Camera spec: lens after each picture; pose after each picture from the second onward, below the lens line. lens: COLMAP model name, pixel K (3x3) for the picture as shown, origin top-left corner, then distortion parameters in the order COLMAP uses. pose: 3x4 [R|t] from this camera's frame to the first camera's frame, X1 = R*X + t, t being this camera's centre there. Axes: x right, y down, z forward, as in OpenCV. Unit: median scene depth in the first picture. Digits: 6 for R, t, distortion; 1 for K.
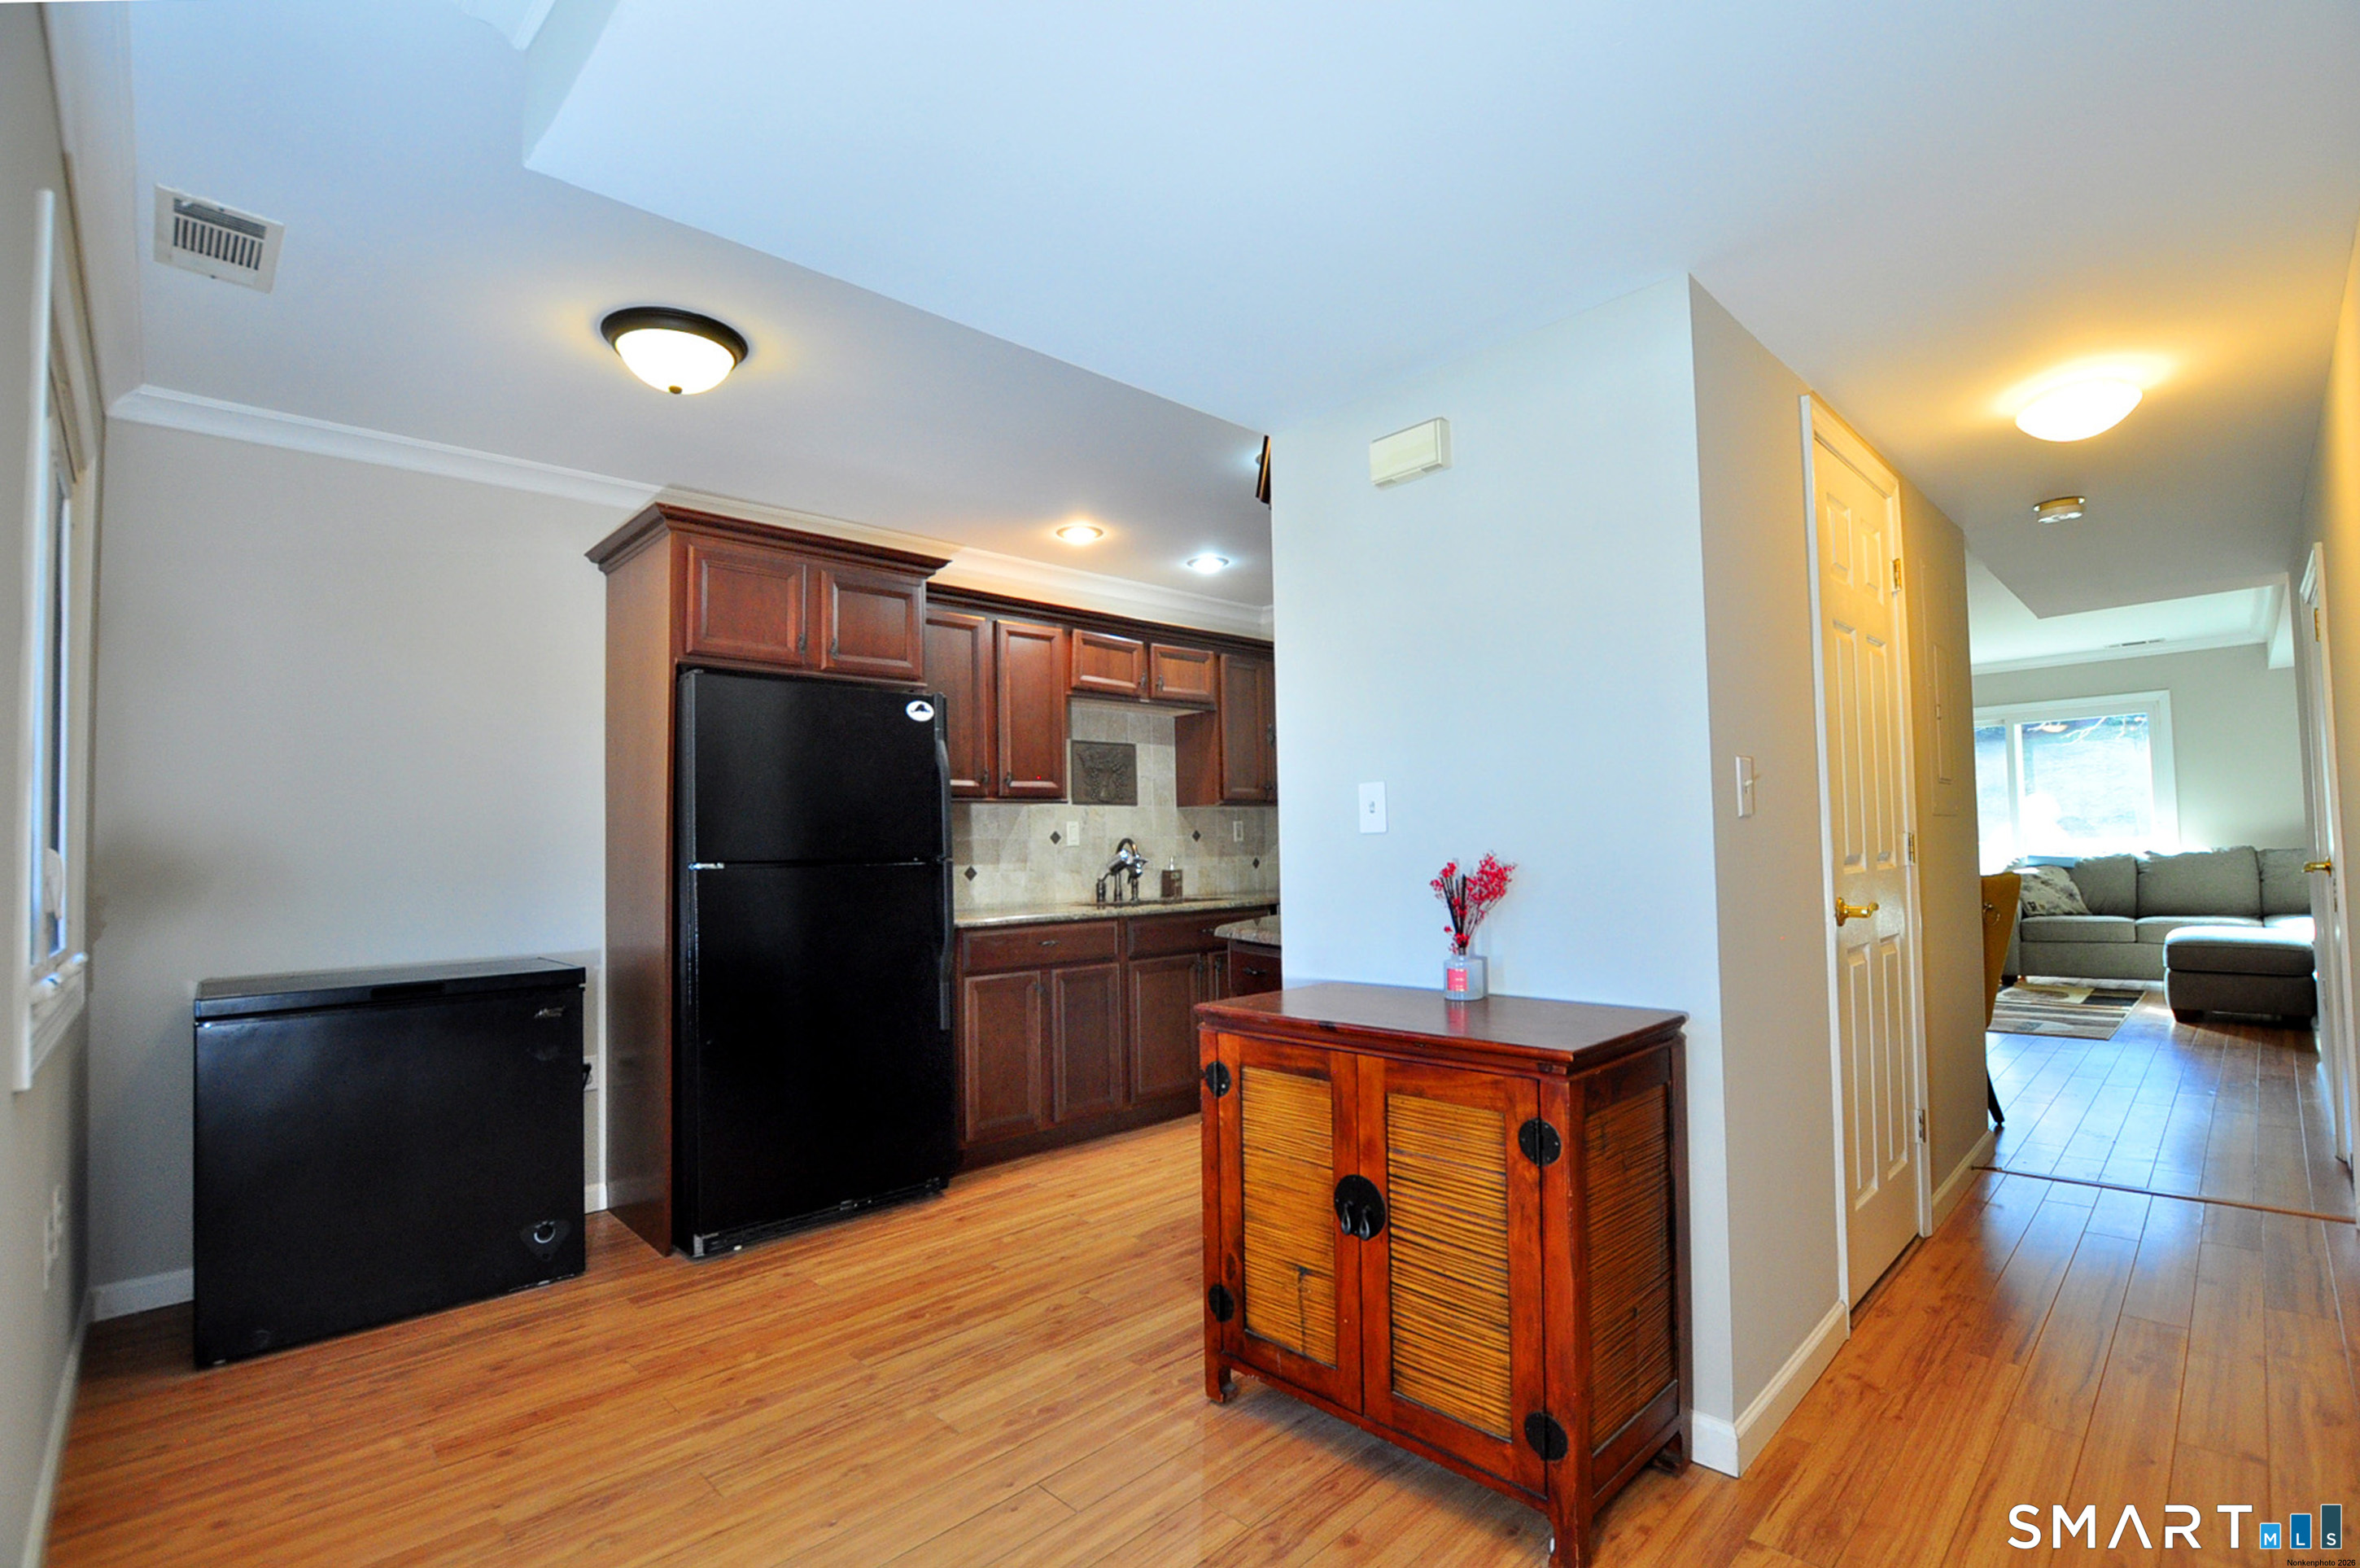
lens RADIAL K [[1059.4, 0, 1191.4], [0, 1059.4, 784.7], [0, 0, 1]] dist [-0.024412, 0.000541]
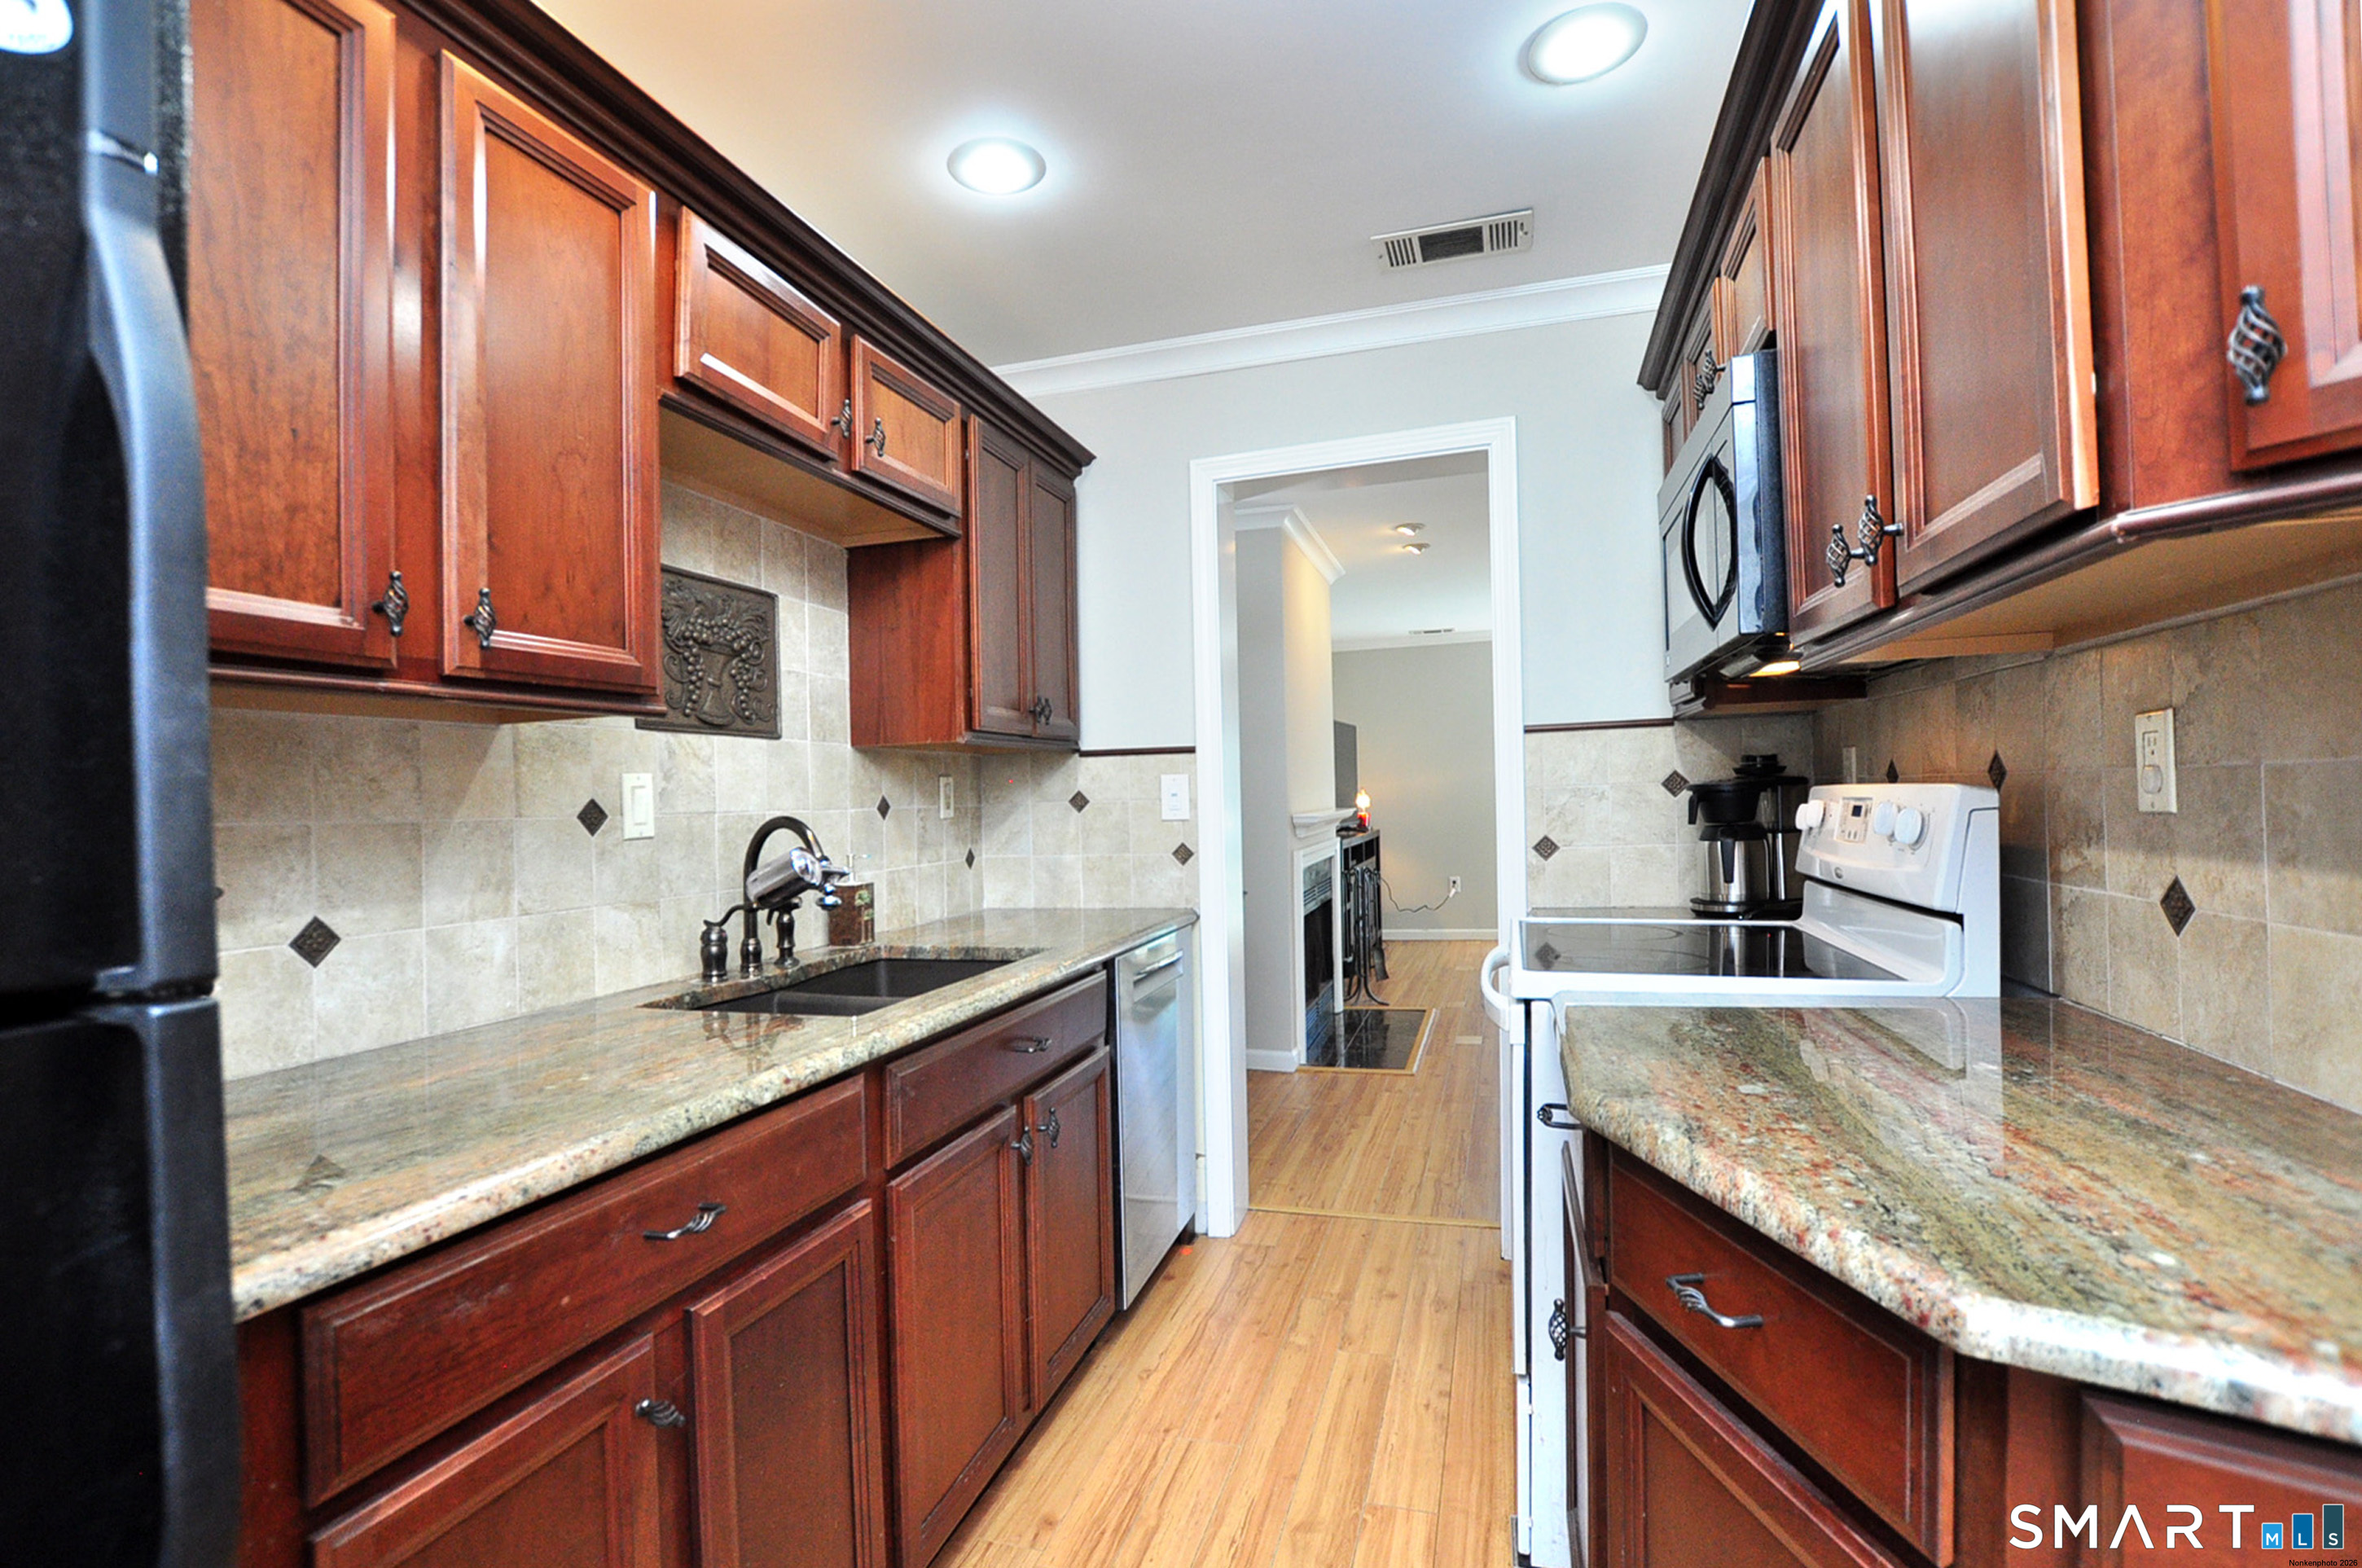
lens RADIAL K [[1046.1, 0, 1196.9], [0, 1046.1, 795.3], [0, 0, 1]] dist [-0.026907, 0.001279]
pose [[0.857980, 0.008797, 0.513607, -0.274584], [-0.031762, 0.998849, 0.035950, 0.049304], [-0.512700, -0.047157, 0.857272, 1.225630]]
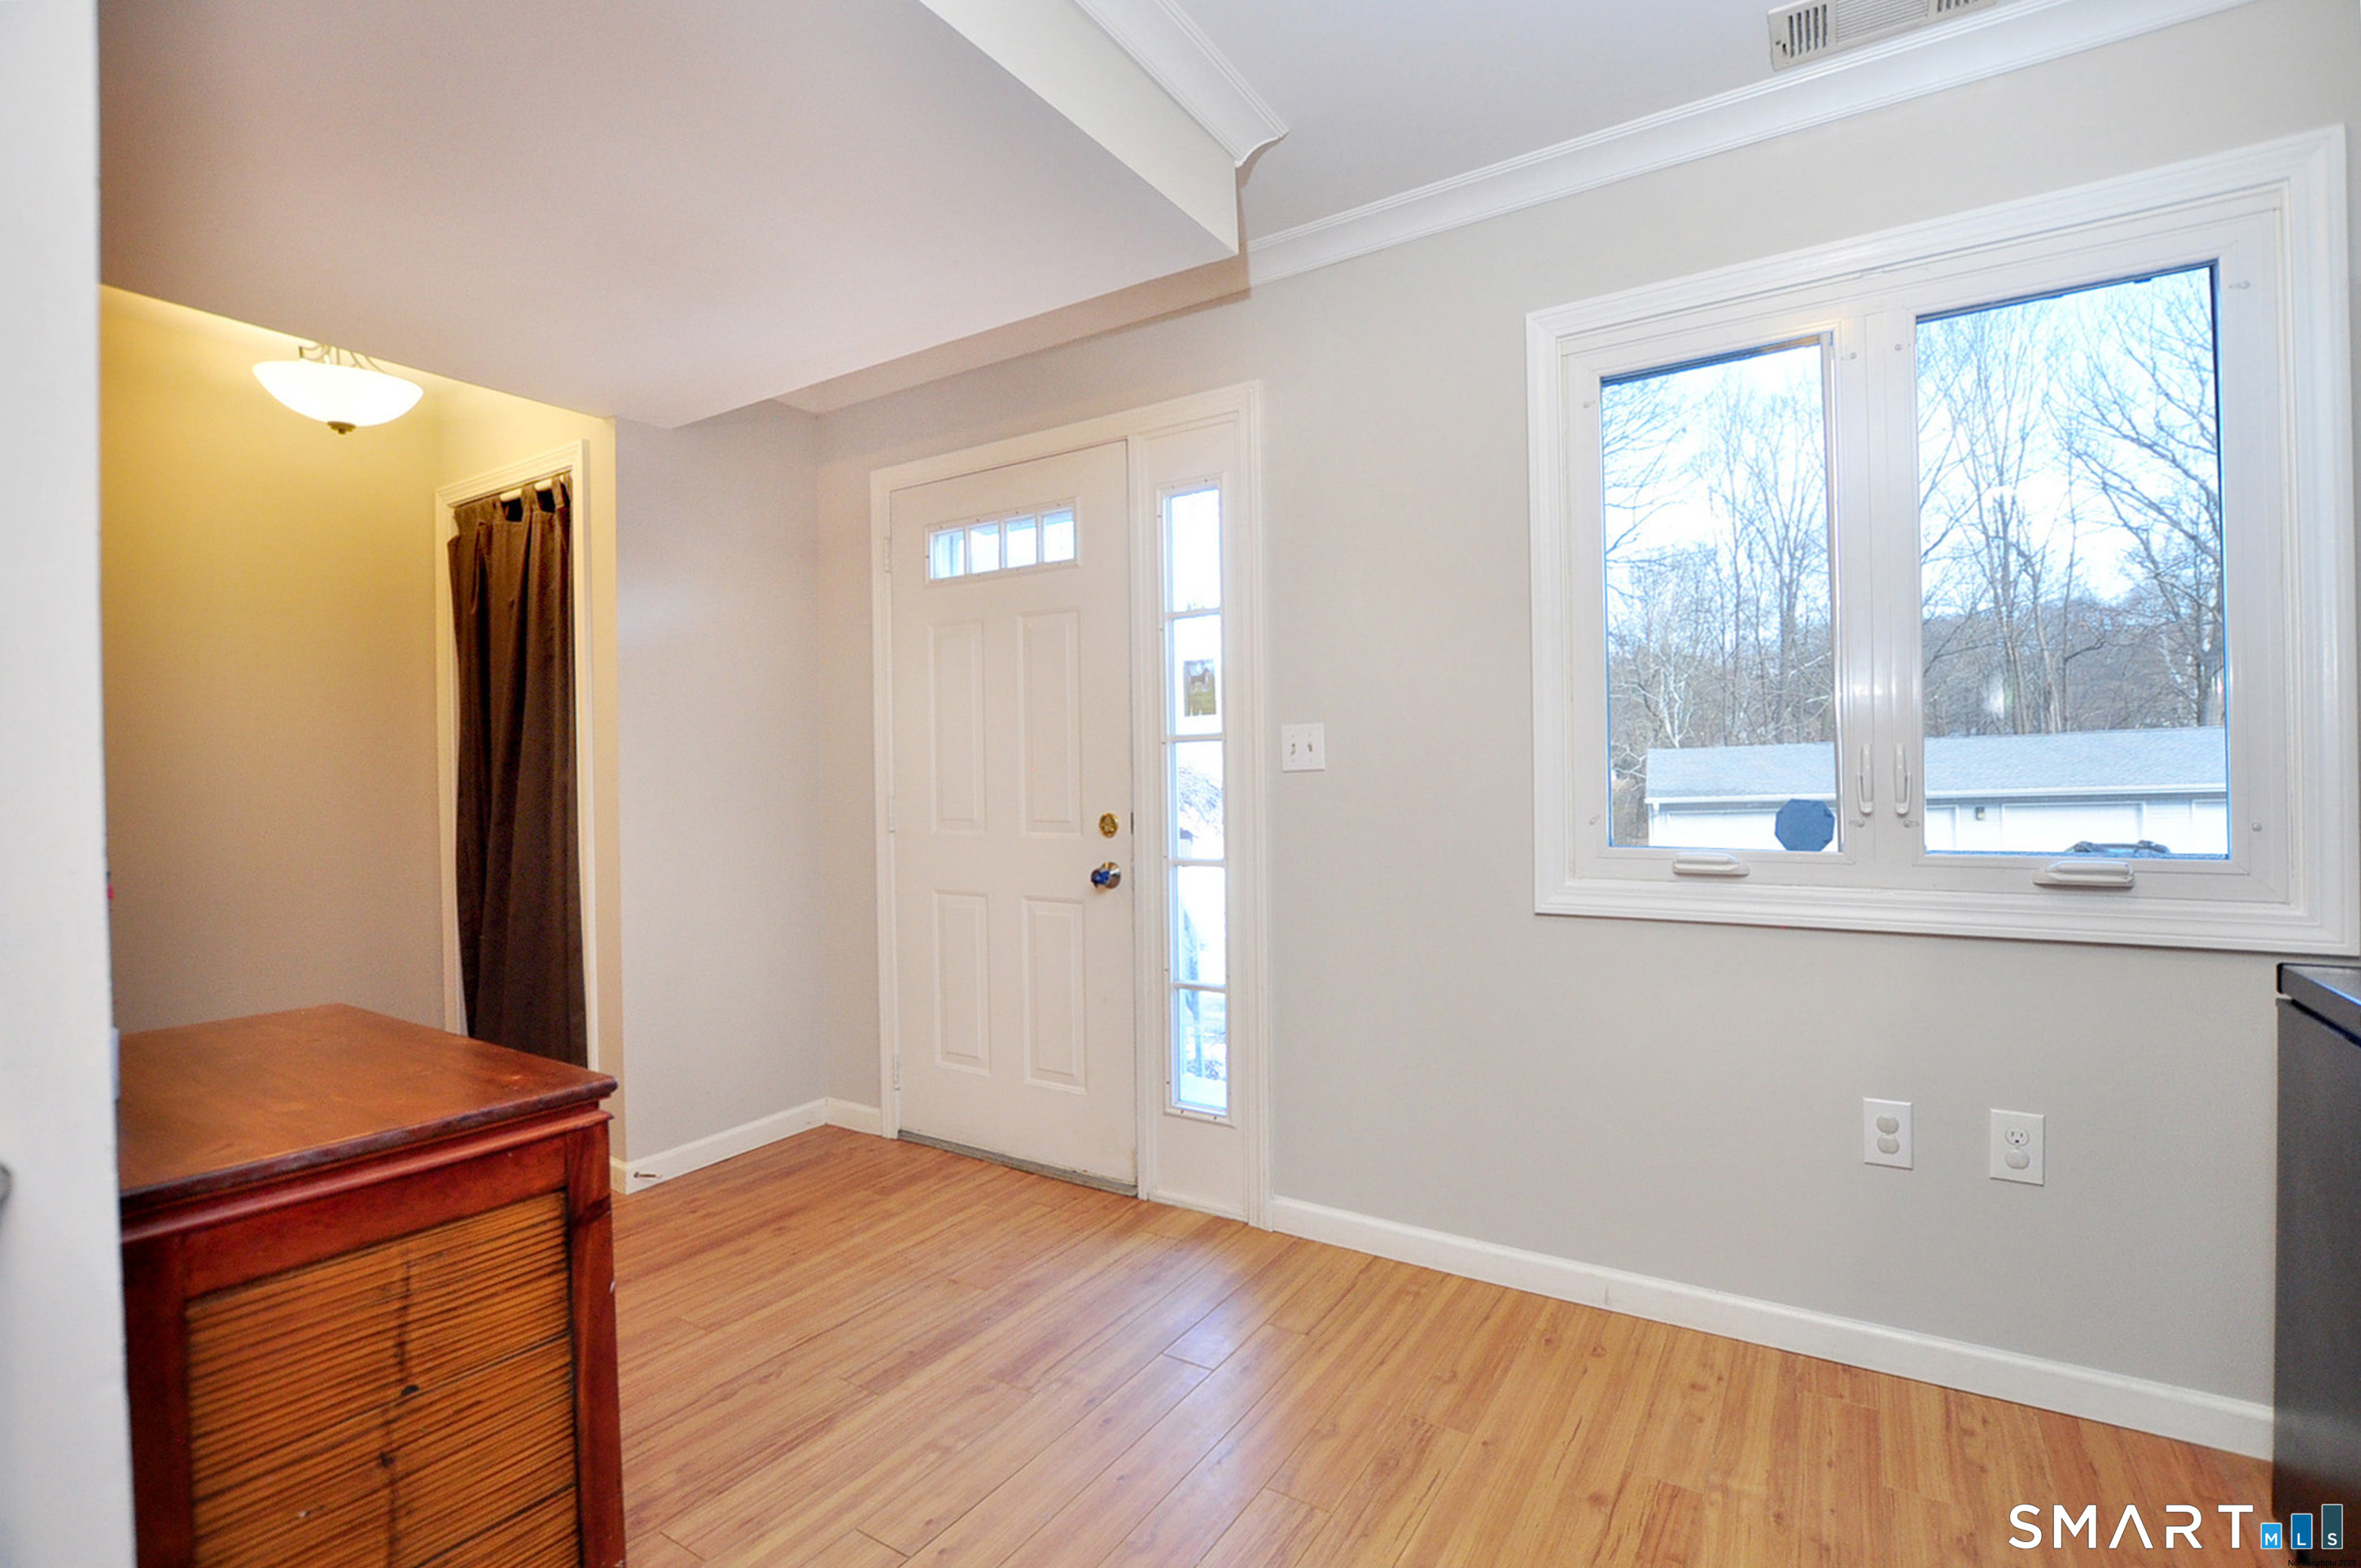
lens RADIAL K [[1083.8, 0, 1170.5], [0, 1083.8, 781.6], [0, 0, 1]] dist [-0.023340, 0.000555]
pose [[-0.974994, 0.042583, -0.218112, -0.151459], [0.055073, 0.997153, -0.051509, 0.092162], [0.215298, -0.062233, -0.974563, 1.510826]]
